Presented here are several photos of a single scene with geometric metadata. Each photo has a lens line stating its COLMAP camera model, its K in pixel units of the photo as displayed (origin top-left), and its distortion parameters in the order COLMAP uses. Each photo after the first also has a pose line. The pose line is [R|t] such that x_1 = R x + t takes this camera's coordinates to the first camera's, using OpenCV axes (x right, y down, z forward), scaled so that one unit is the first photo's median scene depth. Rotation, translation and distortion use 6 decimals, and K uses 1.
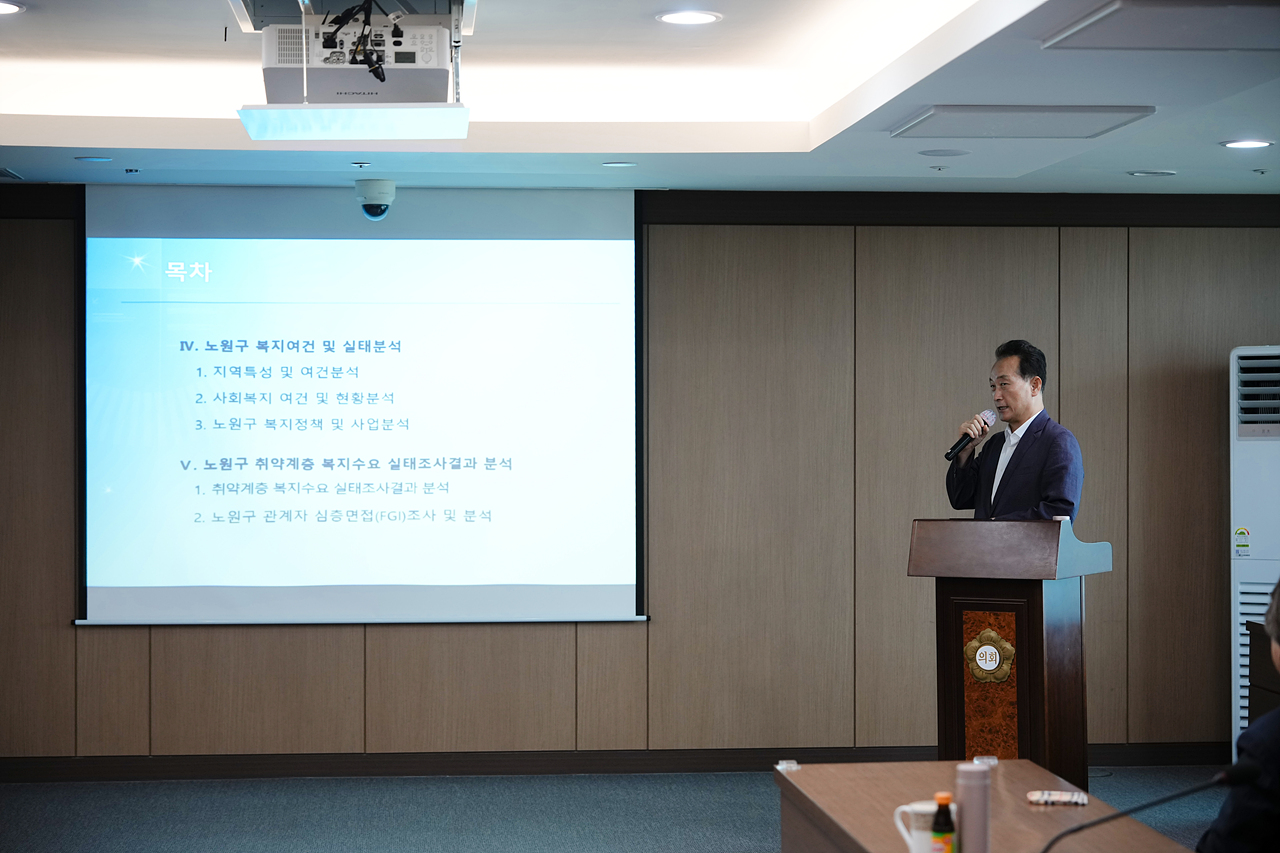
lens RADIAL K [[2453.7, 0, 640.0], [0, 2453.7, 426.5], [0, 0, 1]] dist [0.043617, 0.064497]
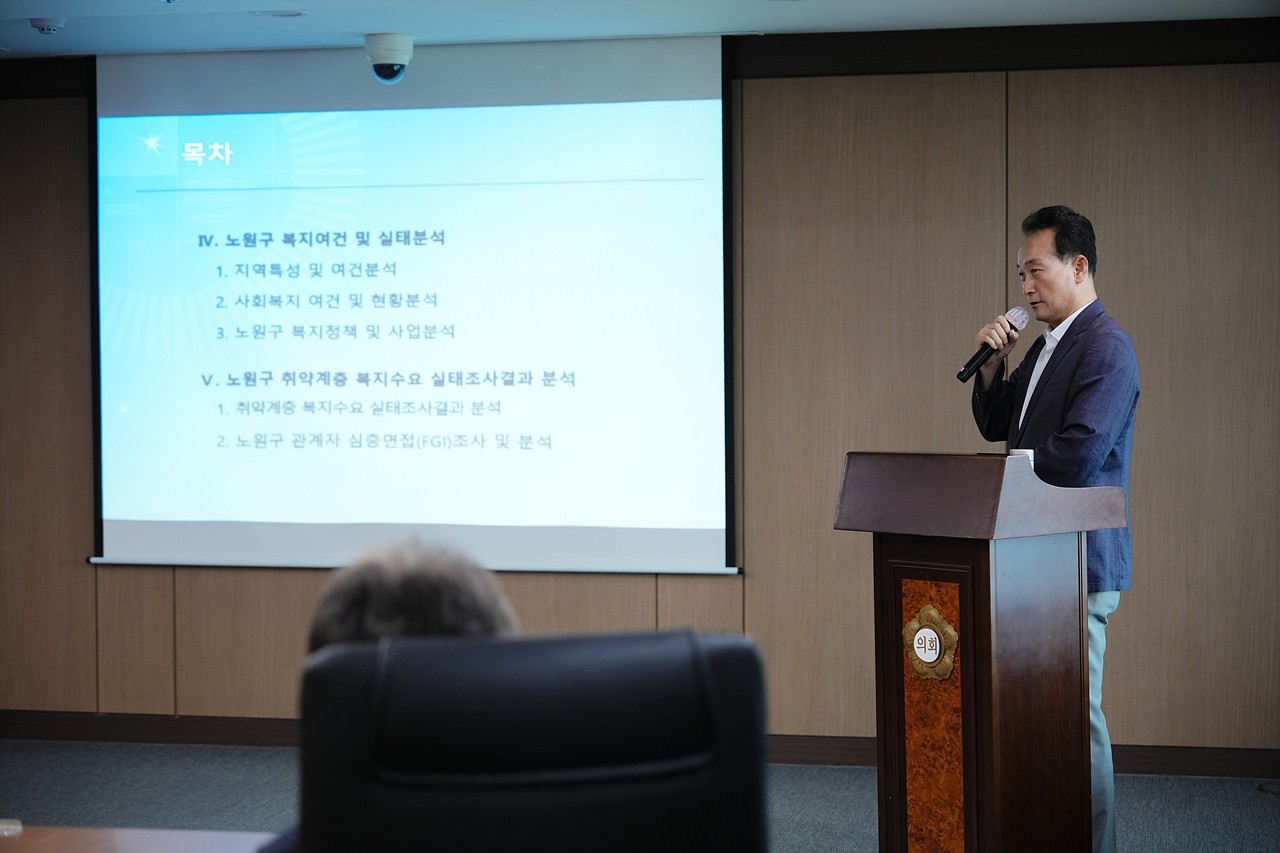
lens RADIAL K [[2453.7, 0, 640.0], [0, 2453.7, 426.5], [0, 0, 1]] dist [0.043617, 0.064497]
pose [[0.951593, 0.005947, -0.307304, 0.221963], [0.003663, 0.999522, 0.030685, 0.006097], [0.307339, -0.030325, 0.951117, 0.229942]]
